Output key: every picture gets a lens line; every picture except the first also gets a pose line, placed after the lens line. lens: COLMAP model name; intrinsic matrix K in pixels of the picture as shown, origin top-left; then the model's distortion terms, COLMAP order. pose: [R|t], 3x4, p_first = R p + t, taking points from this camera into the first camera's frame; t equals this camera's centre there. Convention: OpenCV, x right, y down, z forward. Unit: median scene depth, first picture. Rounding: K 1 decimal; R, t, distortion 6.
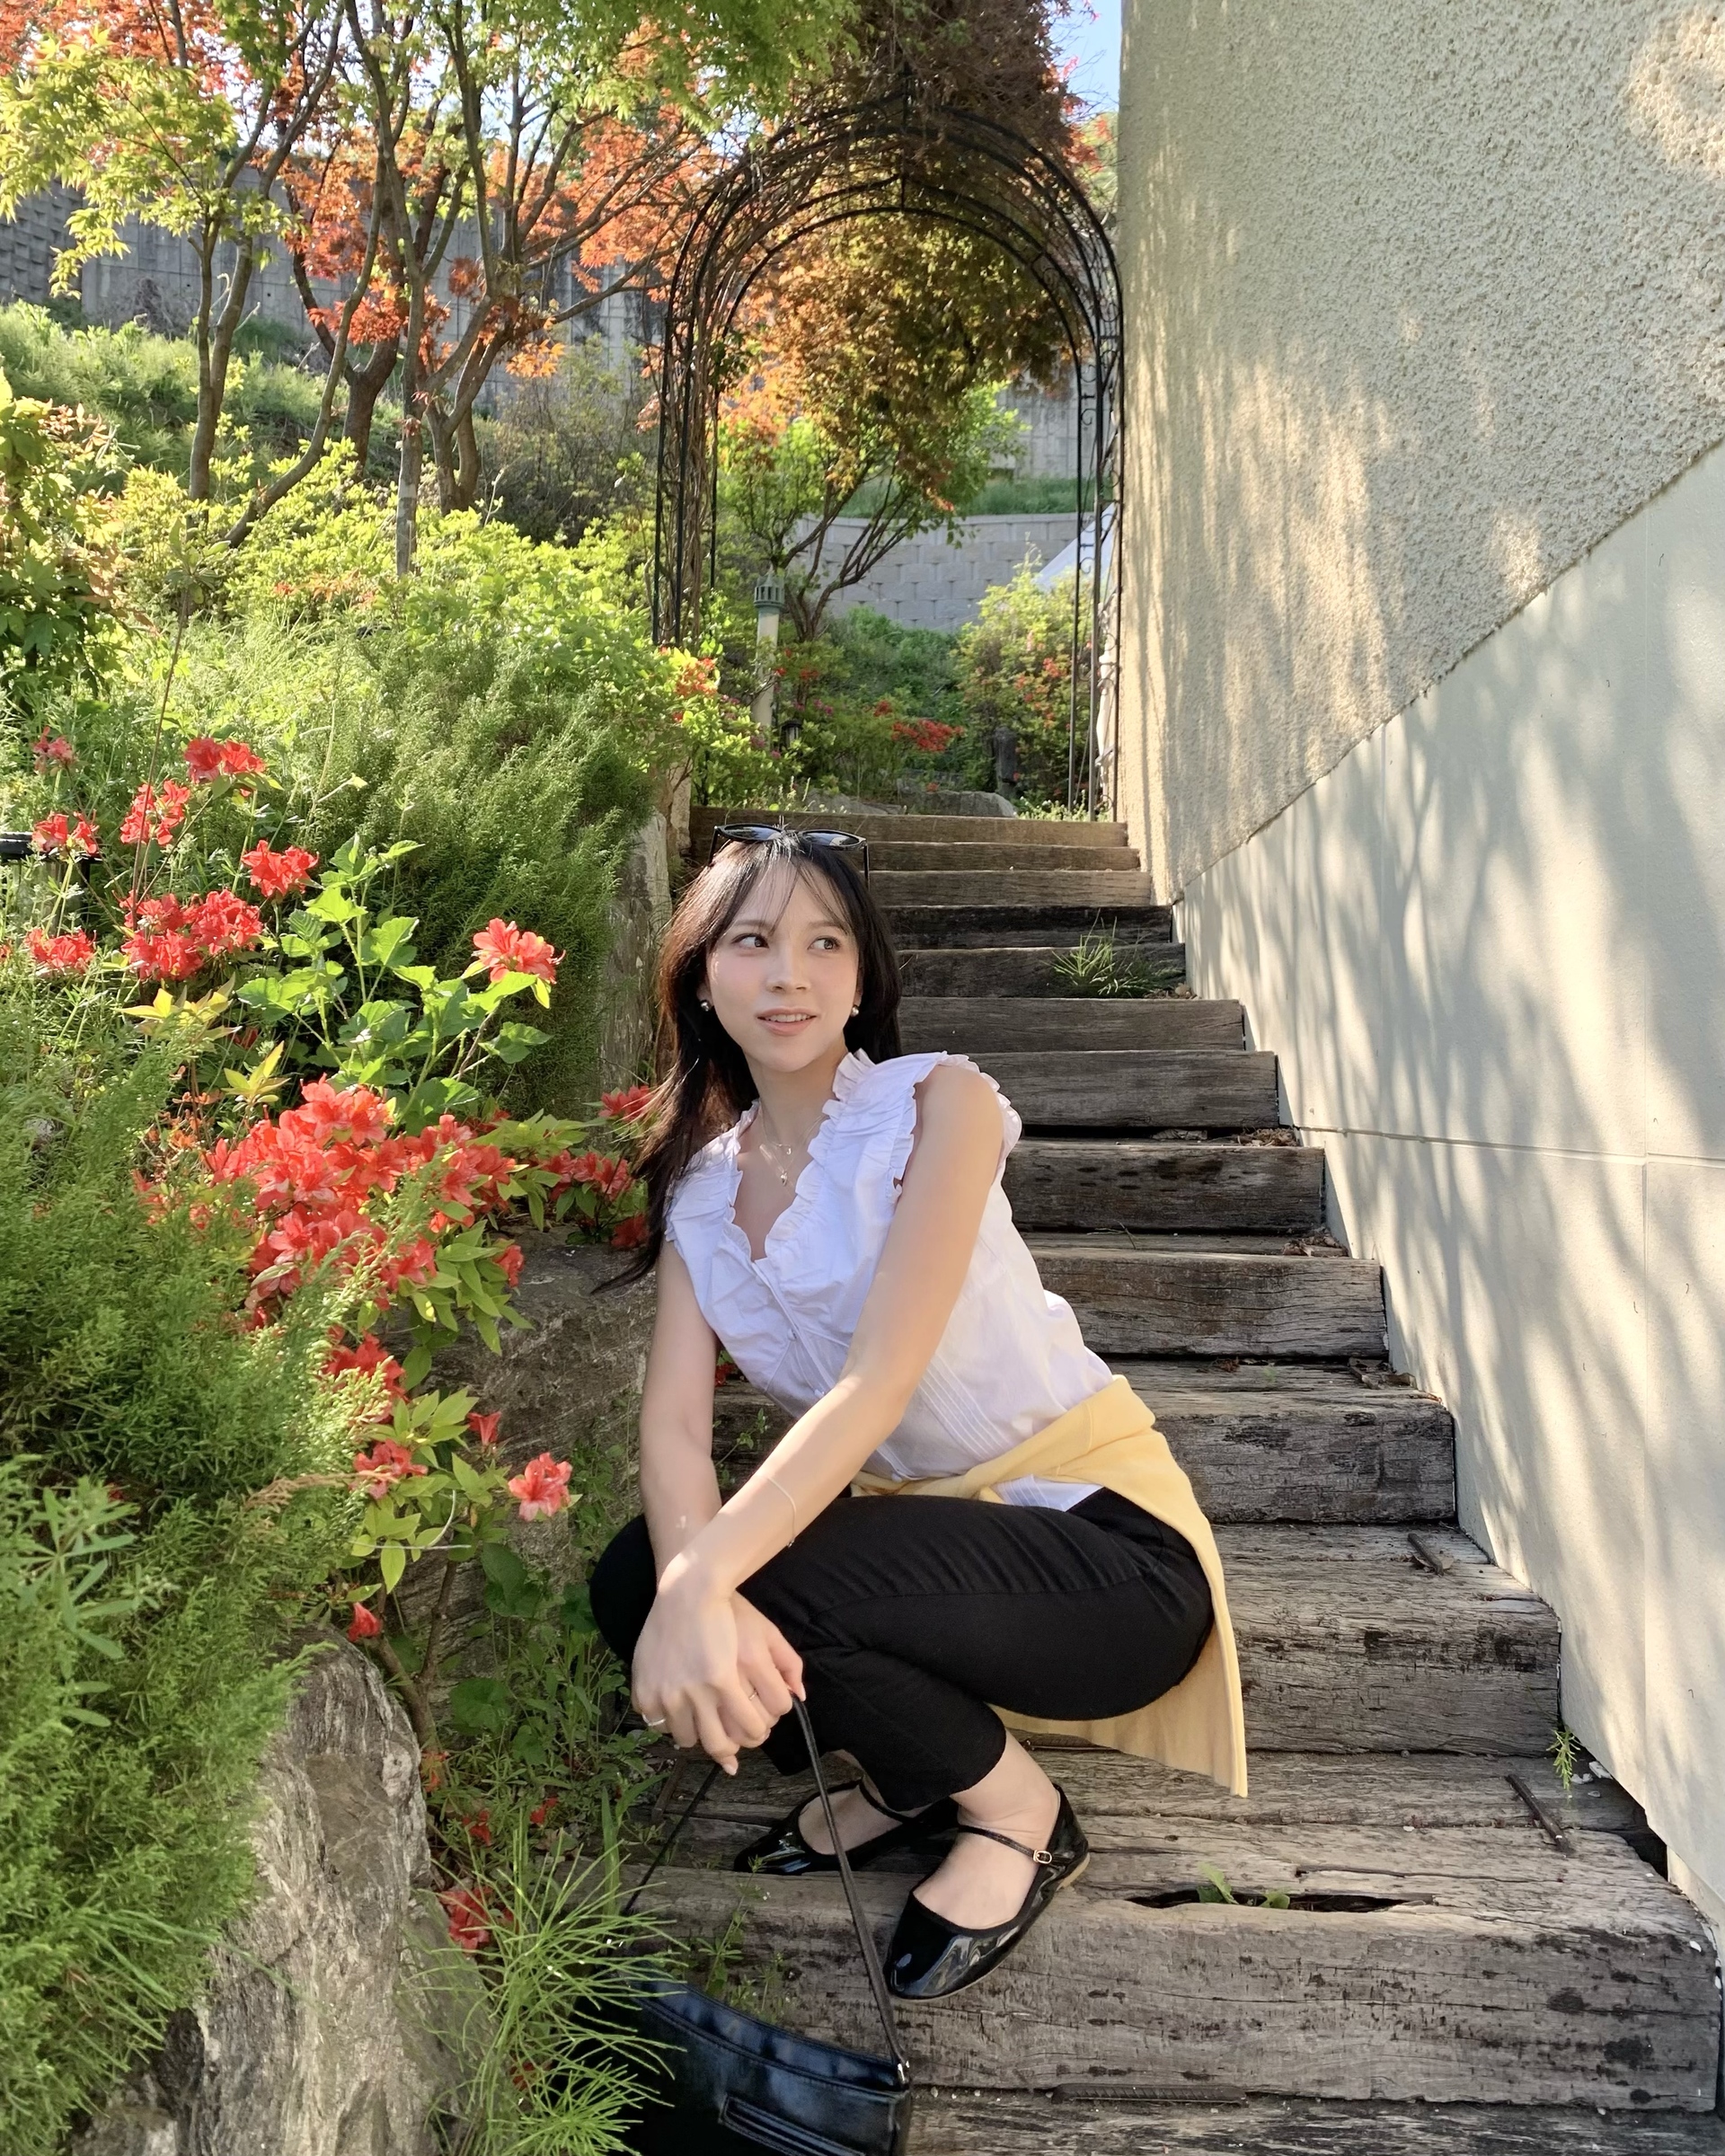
lens RADIAL K [[1739.2, 0, 862.5], [0, 1739.2, 1078.0], [0, 0, 1]] dist [-0.003545, 0.007866]
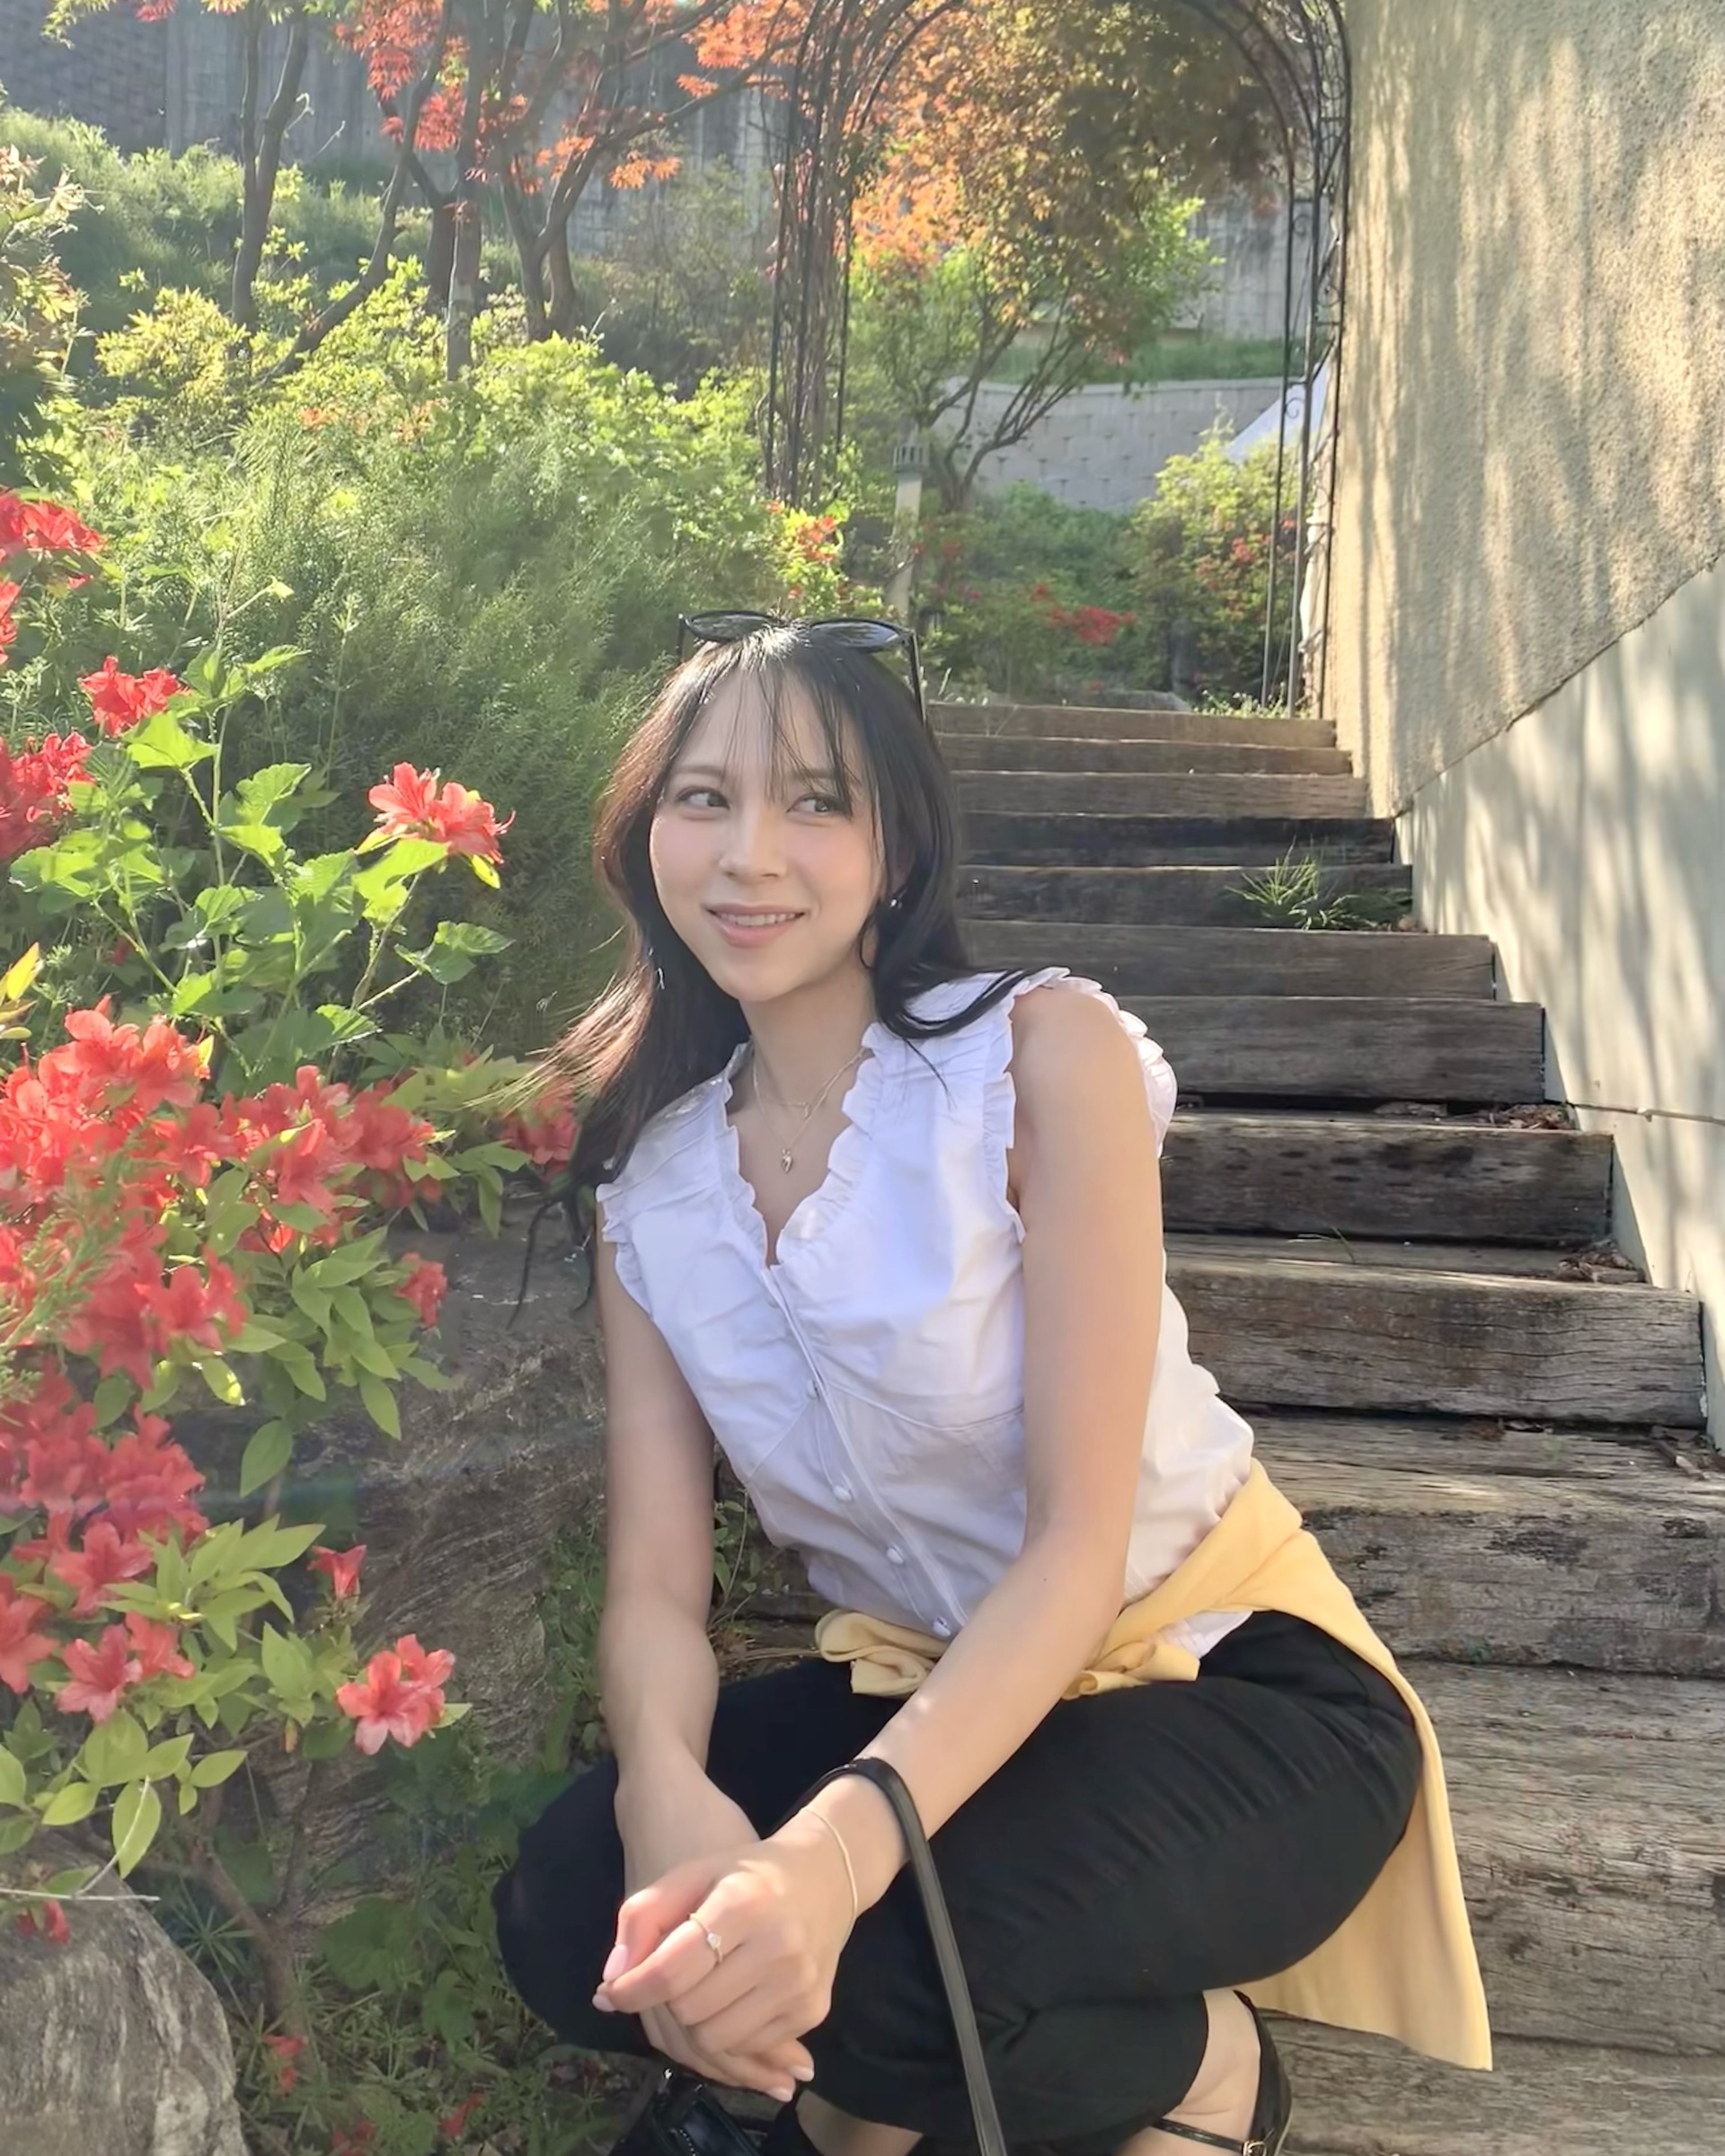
lens RADIAL K [[1912.7, 0, 851.4], [0, 1912.7, 1075.1], [0, 0, 1]] dist [0.004398, -0.011649]
pose [[0.996223, 0.027060, -0.082502, 0.004241], [-0.024766, 0.999281, 0.028696, -0.000103], [0.083220, -0.026544, 0.996178, 0.086038]]
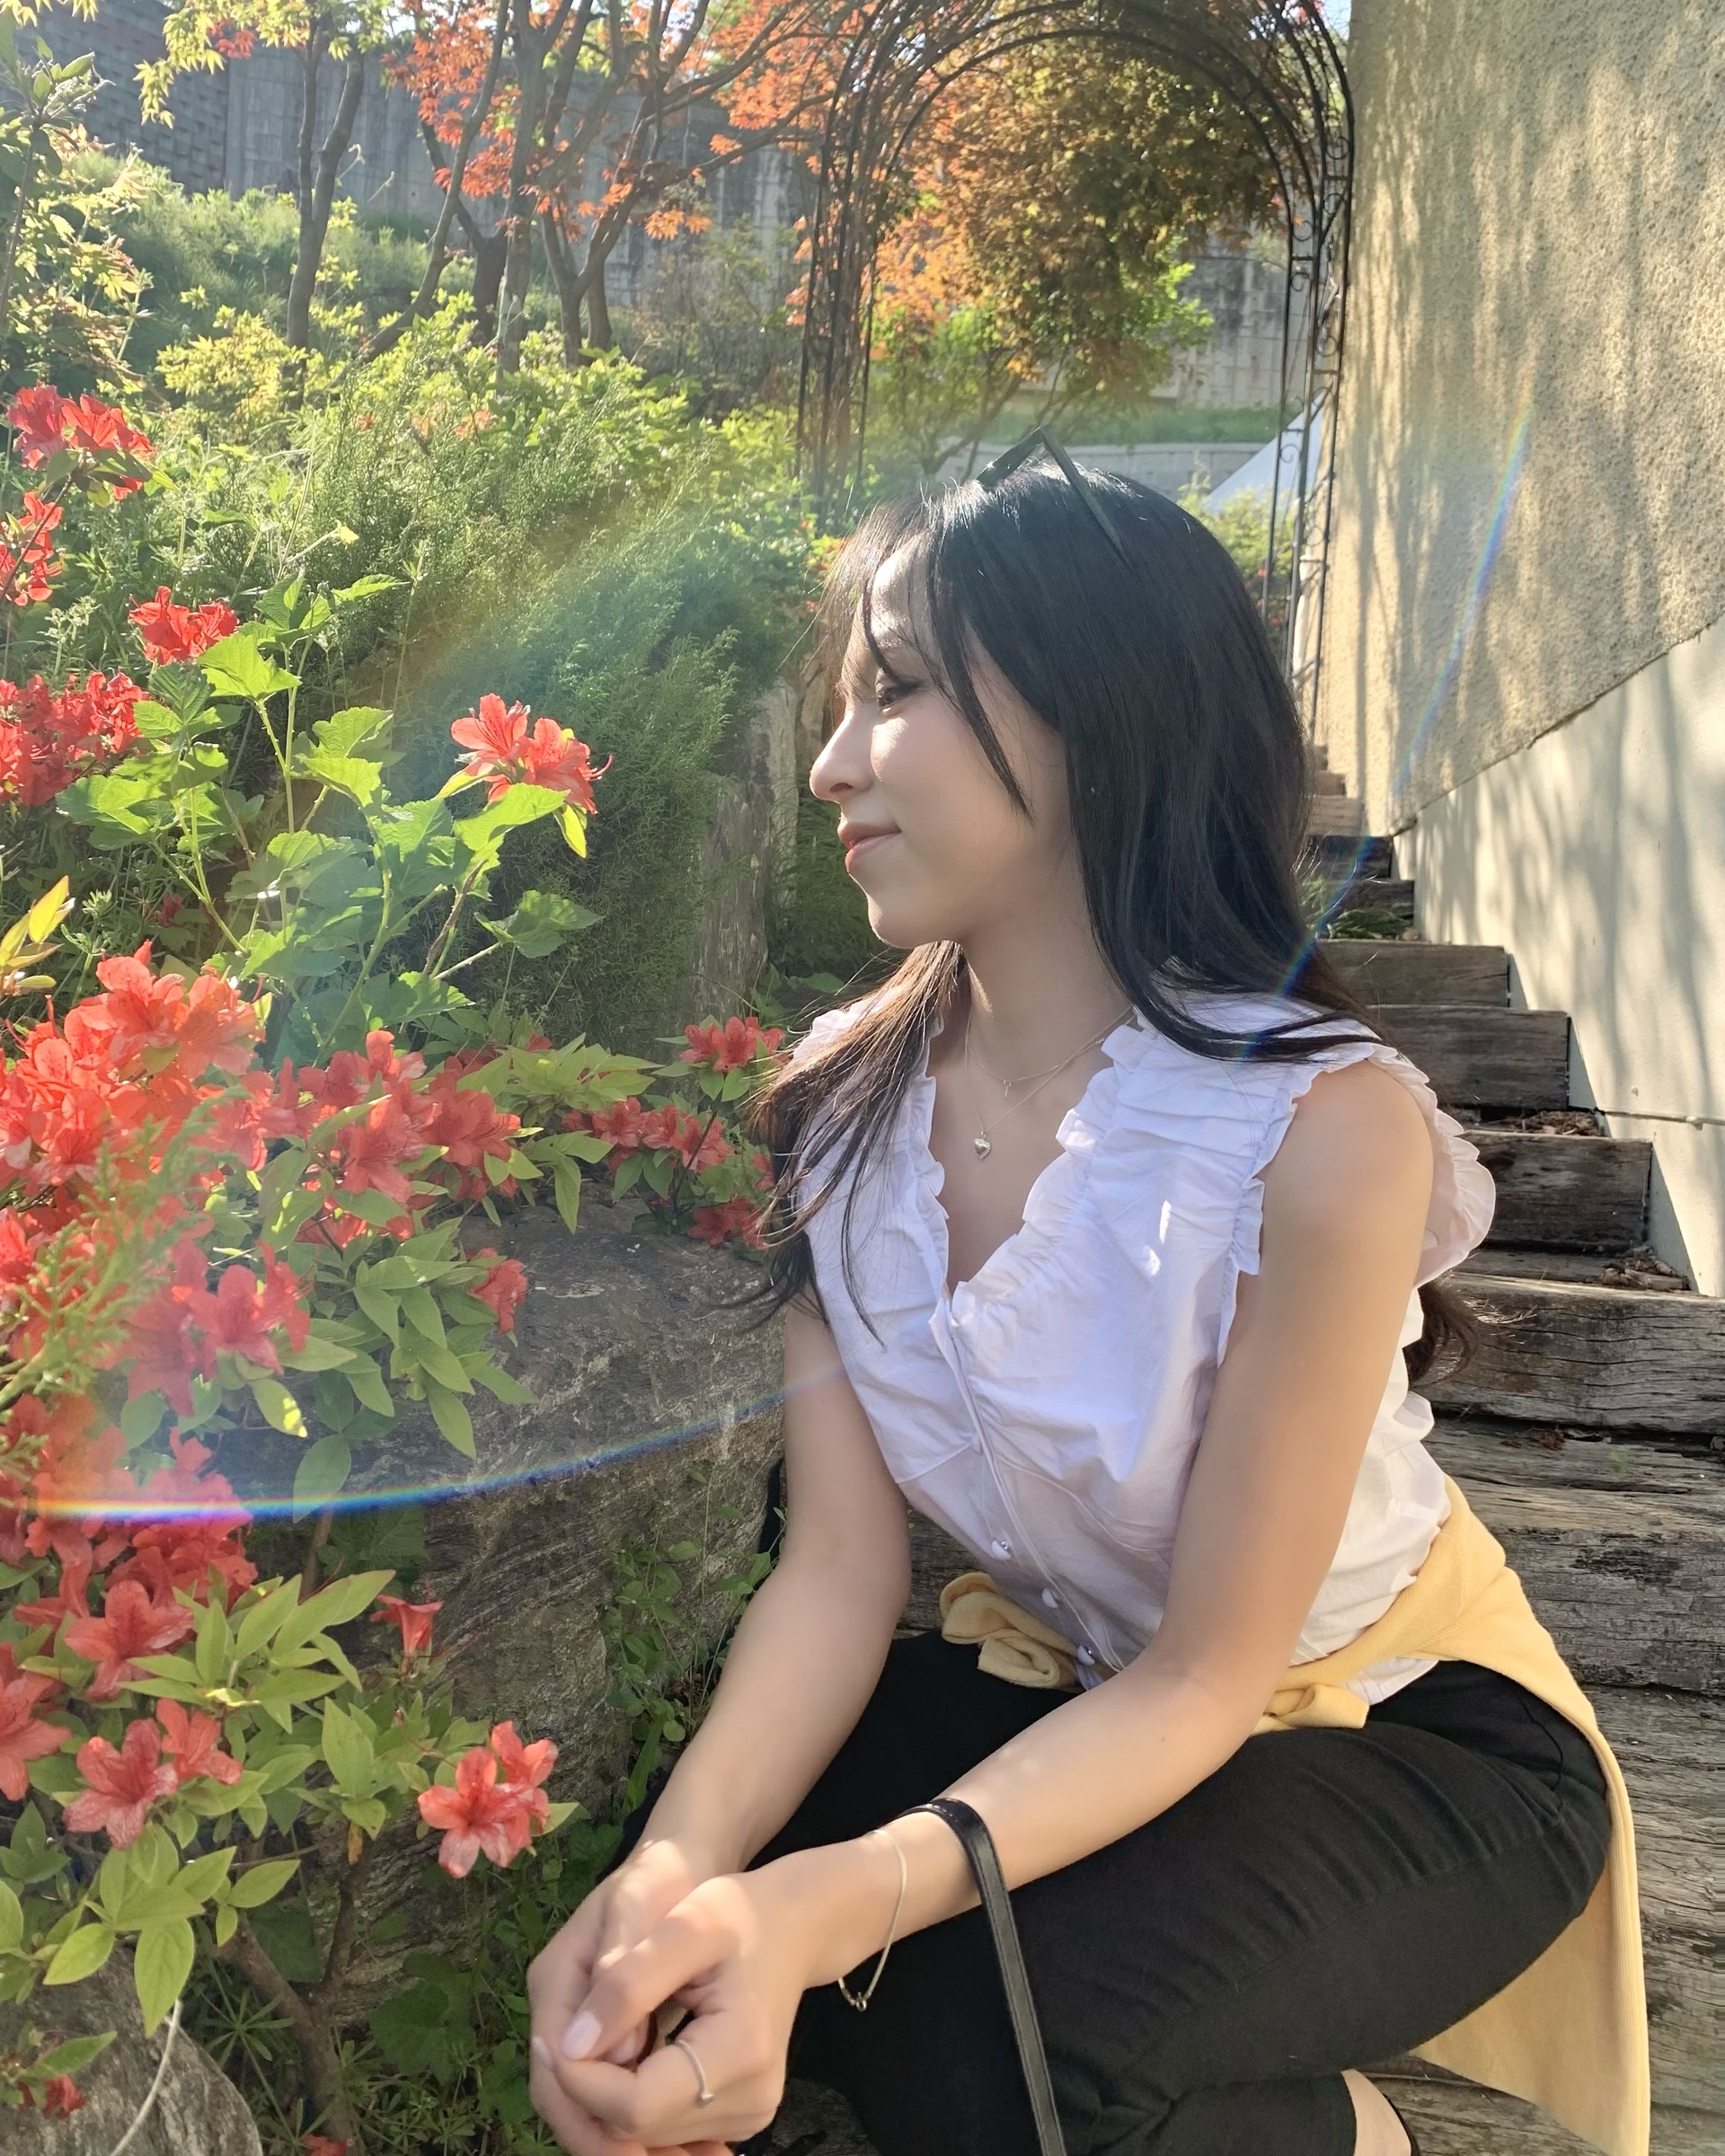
lens RADIAL K [[1739.2, 0, 862.5], [0, 1739.2, 1078.0], [0, 0, 1]] dist [-0.003545, 0.007866]
pose [[0.996632, 0.048284, -0.066287, -0.013574], [-0.046378, 0.998473, 0.029997, 0.003337], [0.067634, -0.026821, 0.997350, 0.123988]]
